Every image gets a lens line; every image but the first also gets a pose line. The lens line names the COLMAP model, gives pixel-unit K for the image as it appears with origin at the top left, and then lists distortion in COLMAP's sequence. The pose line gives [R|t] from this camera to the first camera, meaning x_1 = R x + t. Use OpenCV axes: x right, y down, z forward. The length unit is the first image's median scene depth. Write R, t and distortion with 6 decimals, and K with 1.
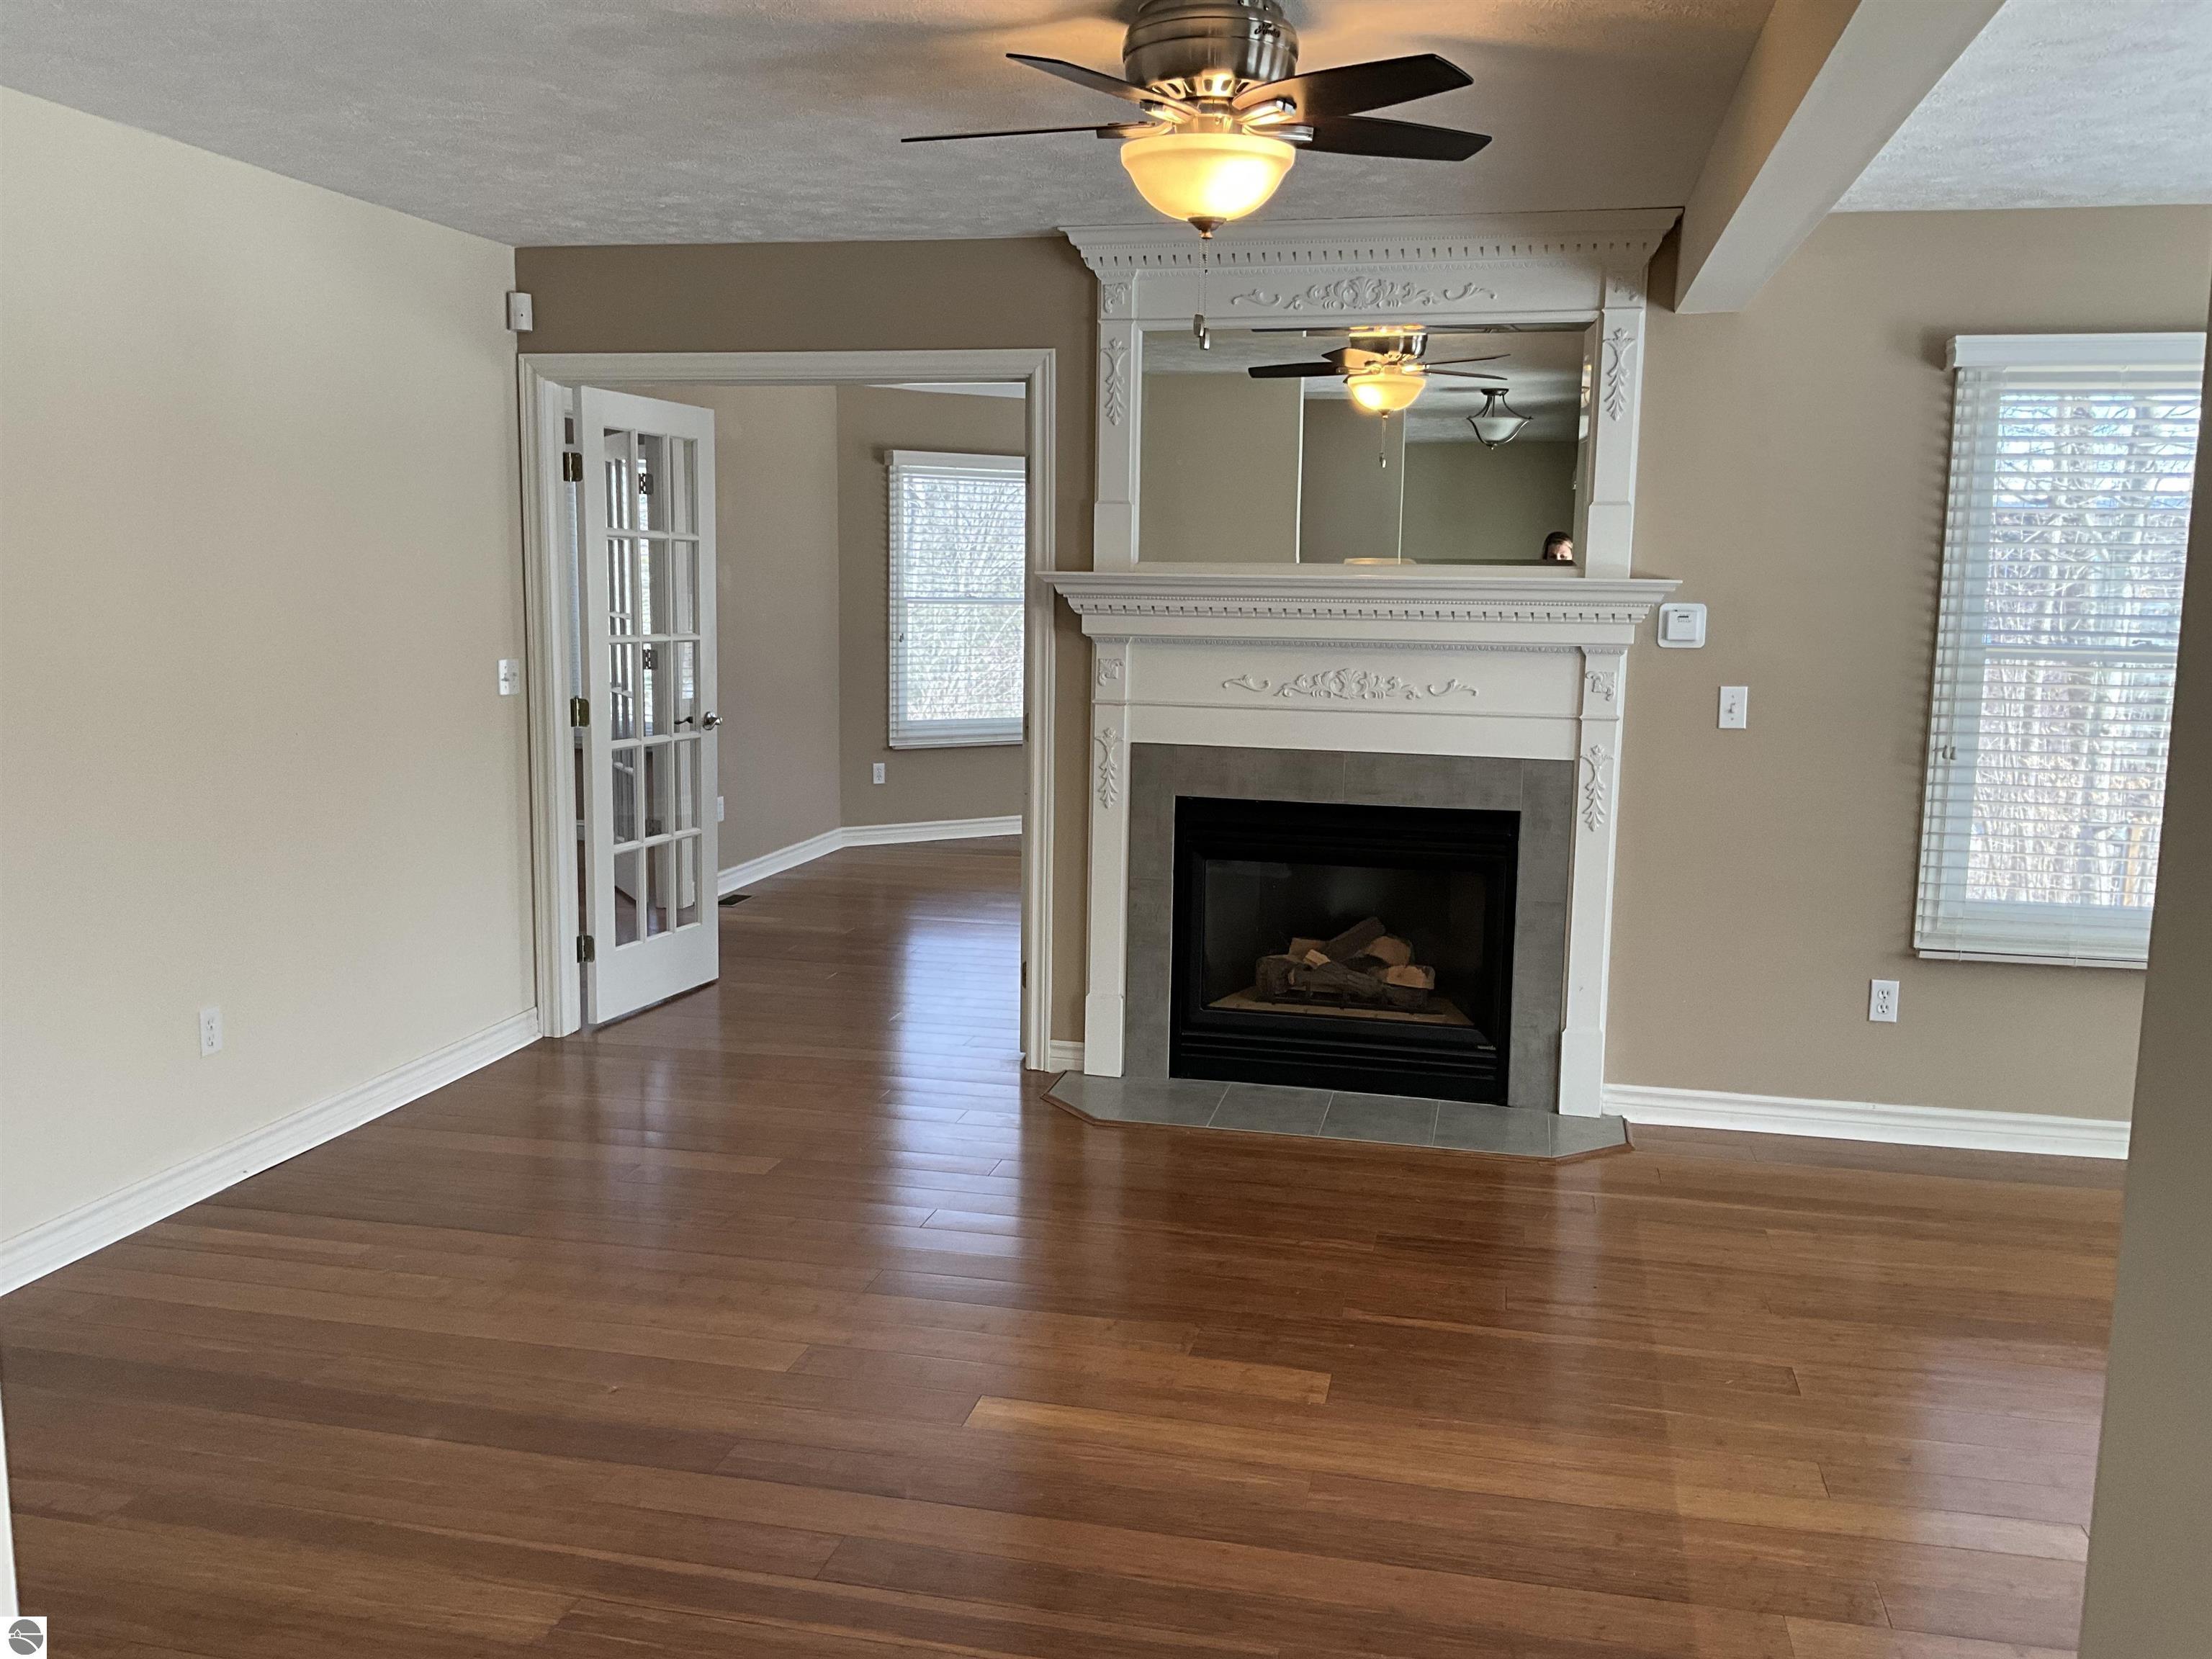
lens RADIAL K [[1867.4, 0, 1106.0], [0, 1867.4, 829.5], [0, 0, 1]] dist [0.116871, -0.182477]
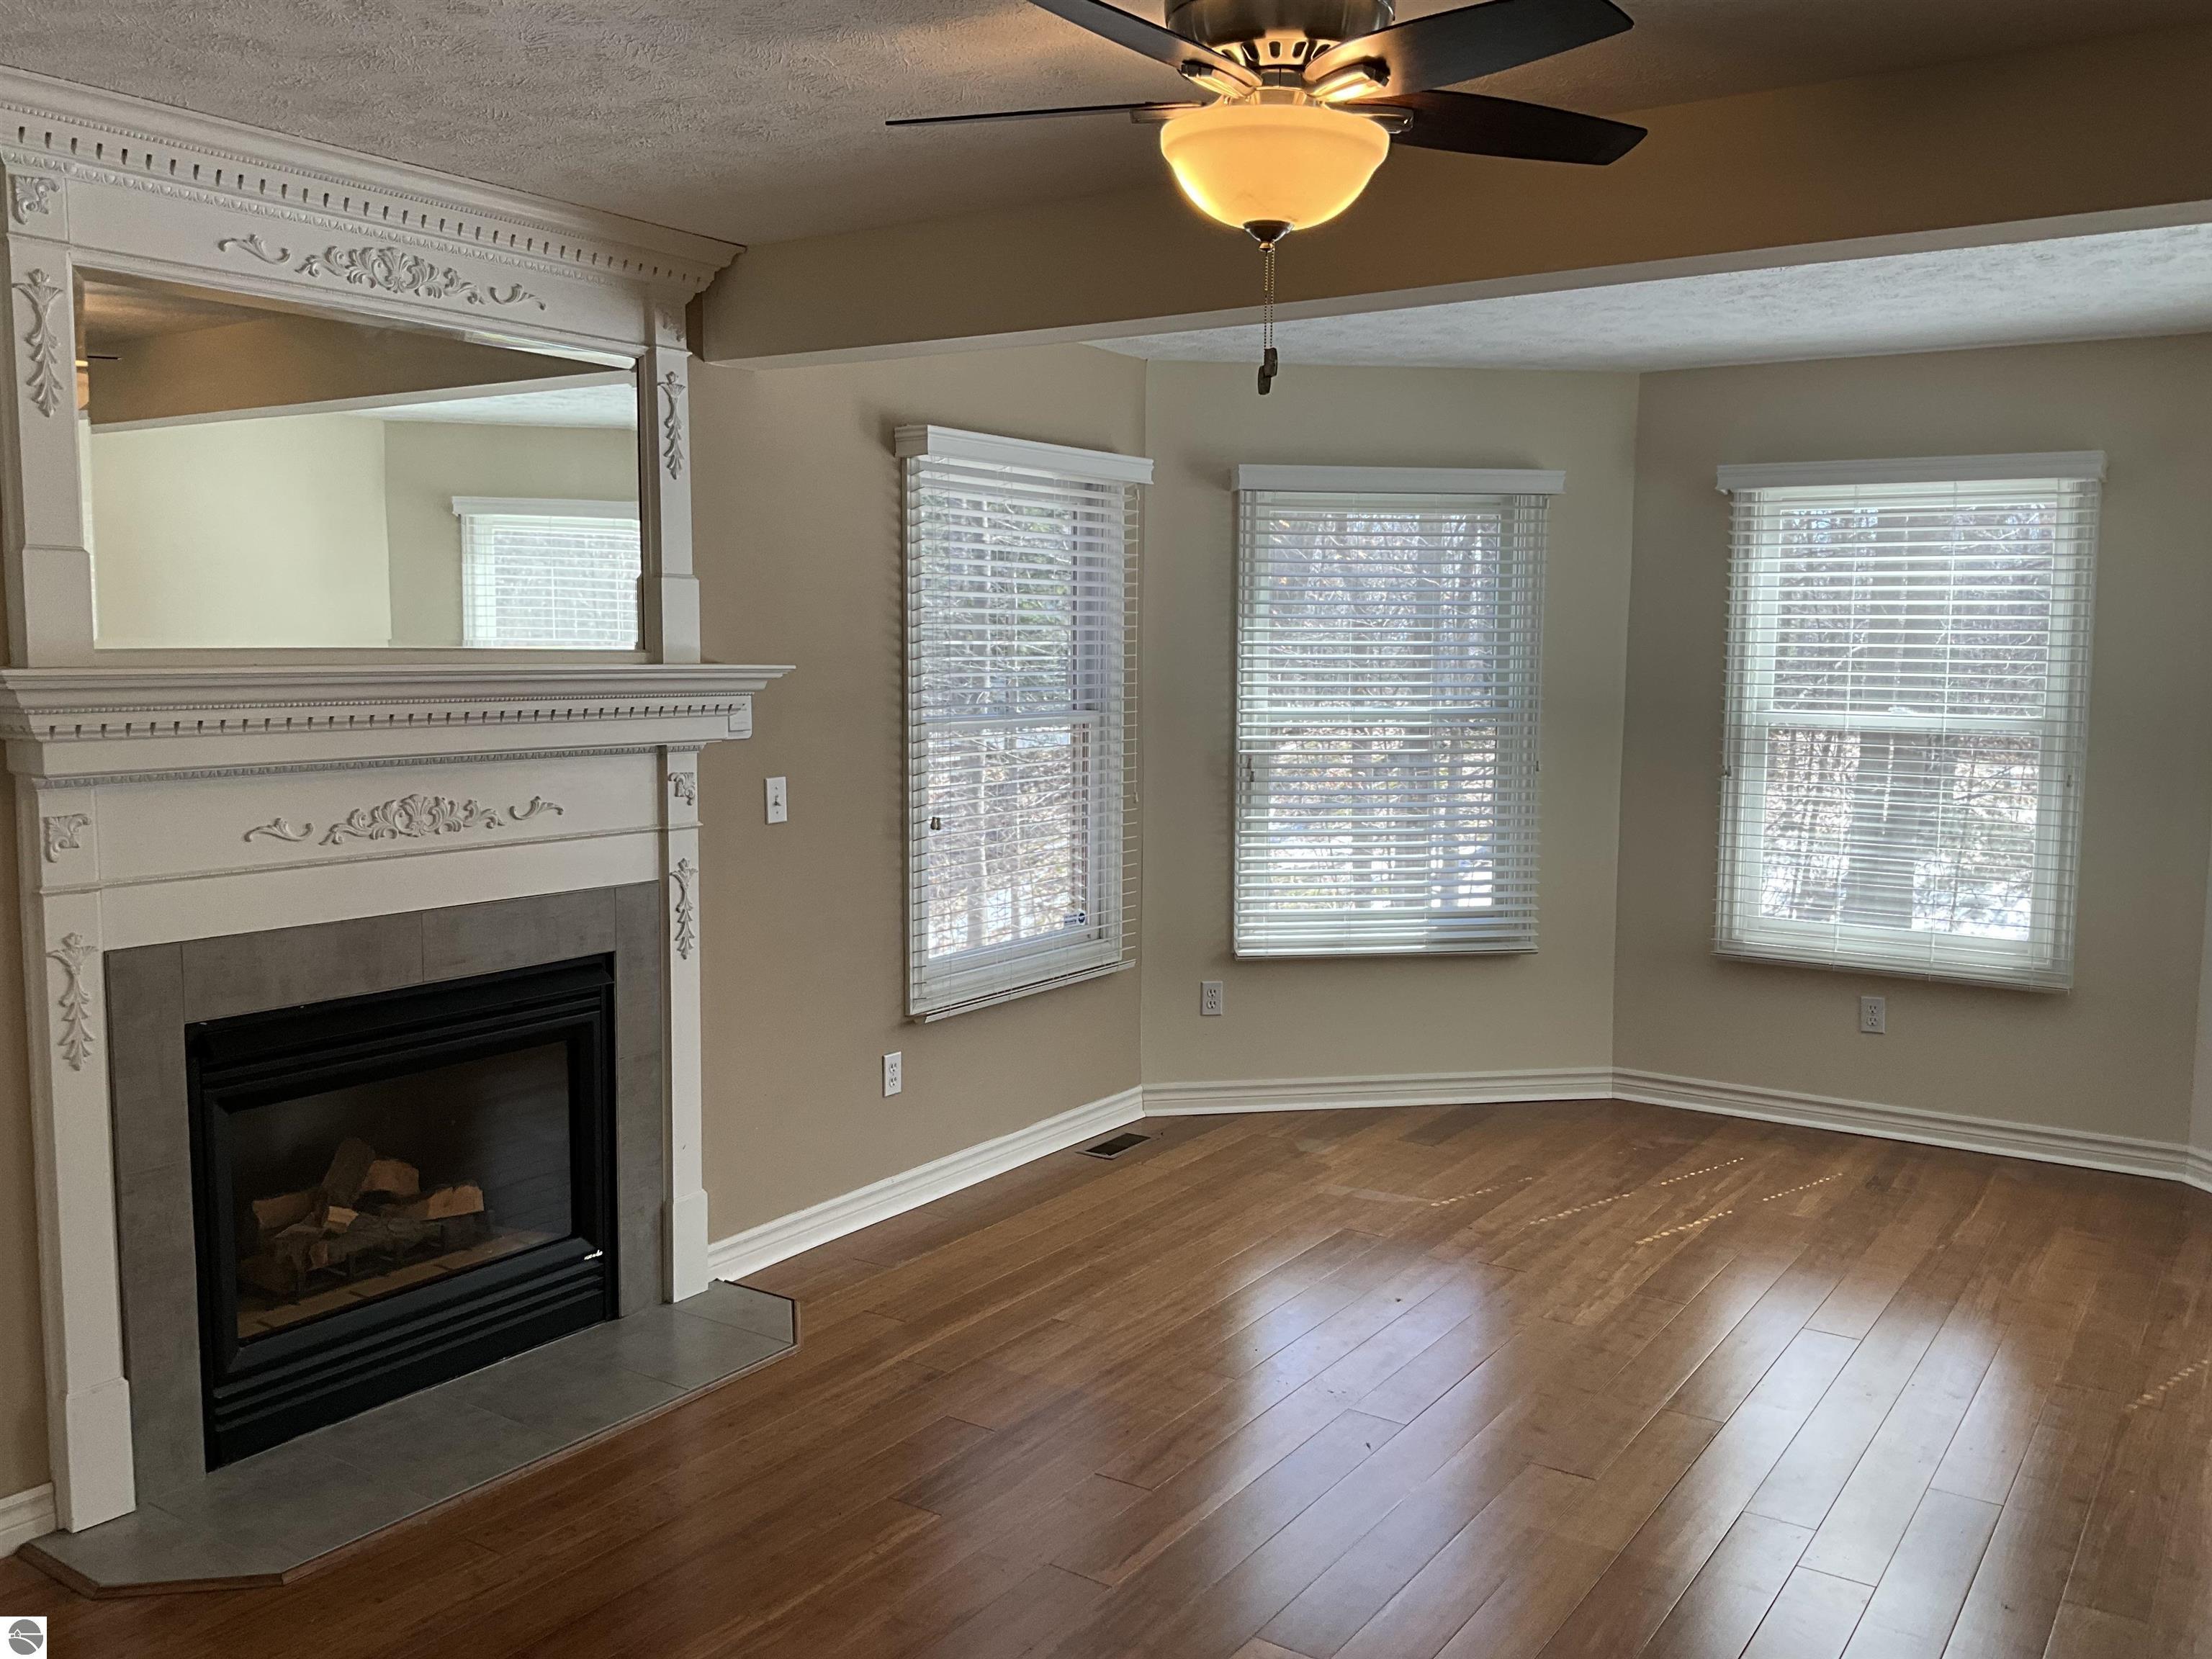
lens RADIAL K [[1867.4, 0, 1106.0], [0, 1867.4, 829.5], [0, 0, 1]] dist [0.116871, -0.182477]
pose [[0.359062, -0.108967, 0.926931, -0.447676], [0.131492, 0.989161, 0.065347, -0.086371], [-0.924005, 0.098421, 0.369498, 0.500780]]
